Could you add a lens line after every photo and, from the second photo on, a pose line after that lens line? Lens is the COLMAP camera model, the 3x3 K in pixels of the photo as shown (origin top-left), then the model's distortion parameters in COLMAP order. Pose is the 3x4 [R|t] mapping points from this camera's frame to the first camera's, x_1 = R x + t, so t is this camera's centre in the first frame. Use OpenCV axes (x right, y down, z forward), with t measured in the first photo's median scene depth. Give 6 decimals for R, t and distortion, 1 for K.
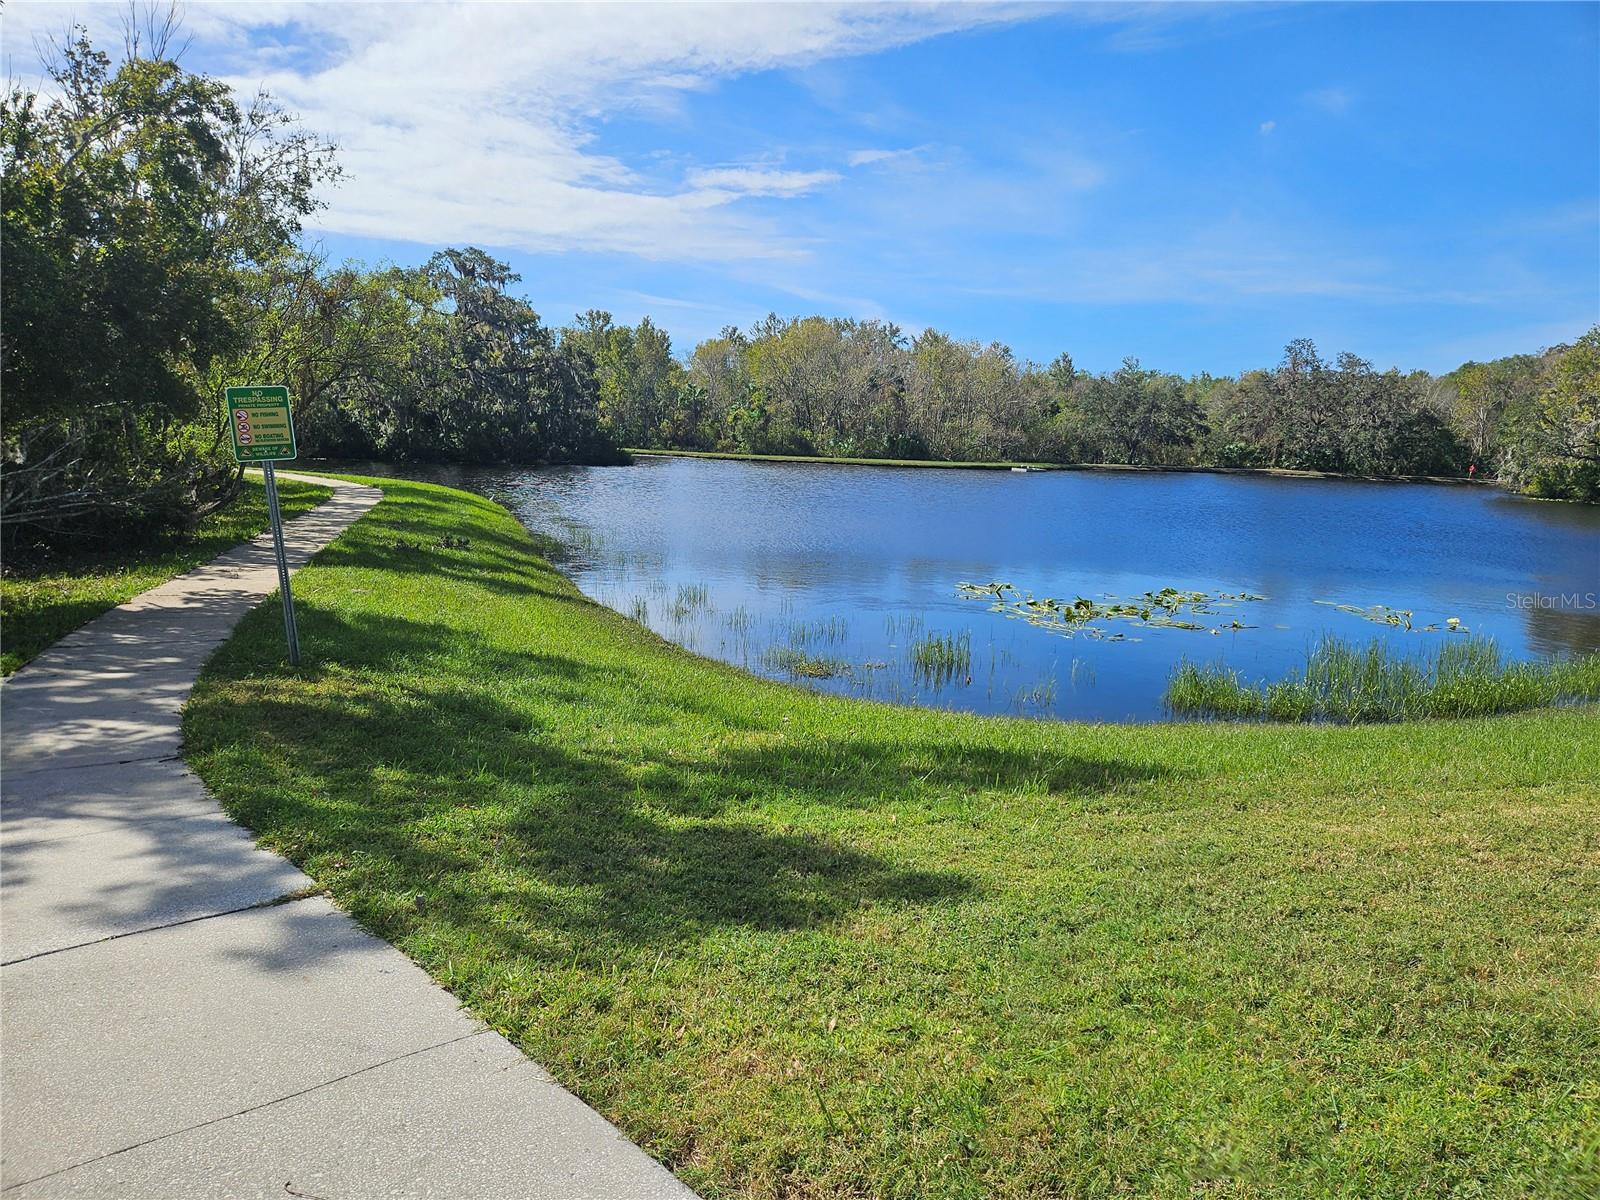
lens RADIAL K [[1071.7, 0, 802.8], [0, 1071.7, 599.1], [0, 0, 1]] dist [0.050555, -0.024641]
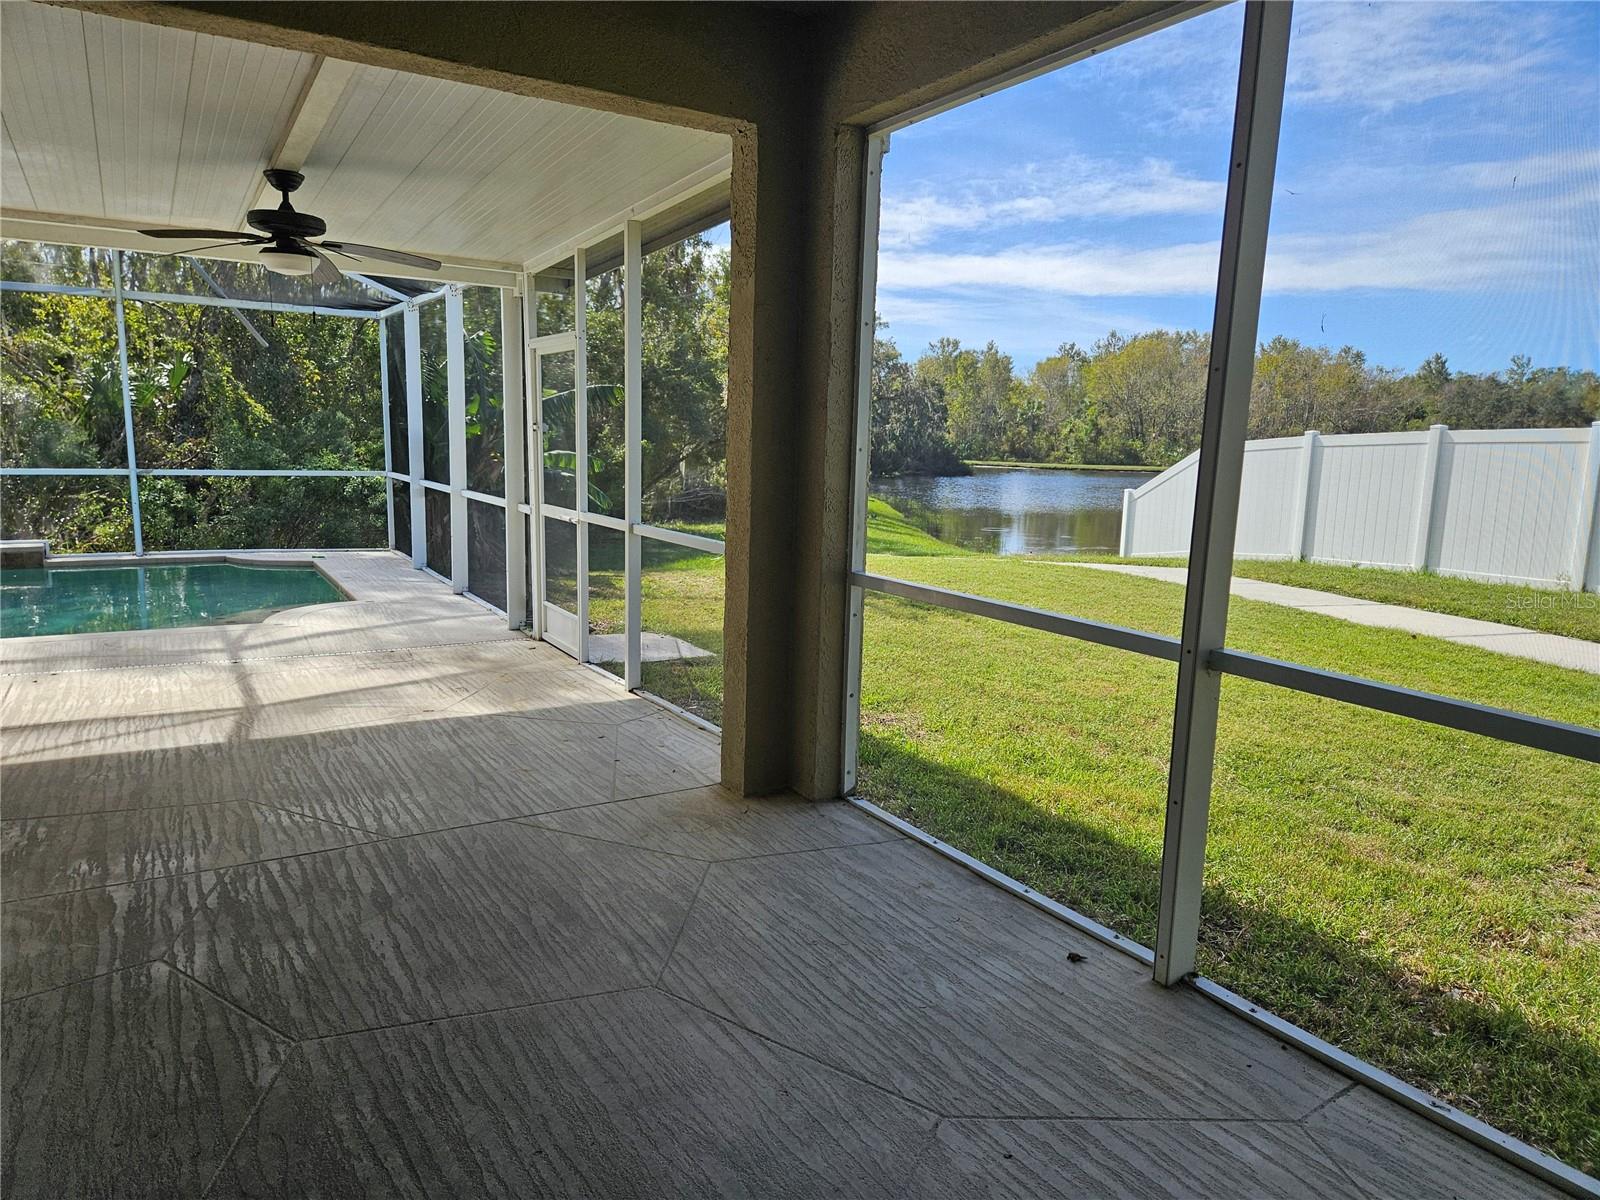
lens RADIAL K [[1071.7, 0, 779.9], [0, 1071.7, 615.1], [0, 0, 1]] dist [0.050555, -0.024641]
pose [[0.944845, 0.039322, -0.325150, 0.022656], [-0.037635, 0.999226, 0.011478, 0.016664], [0.325350, 0.001392, 0.945593, -0.131545]]
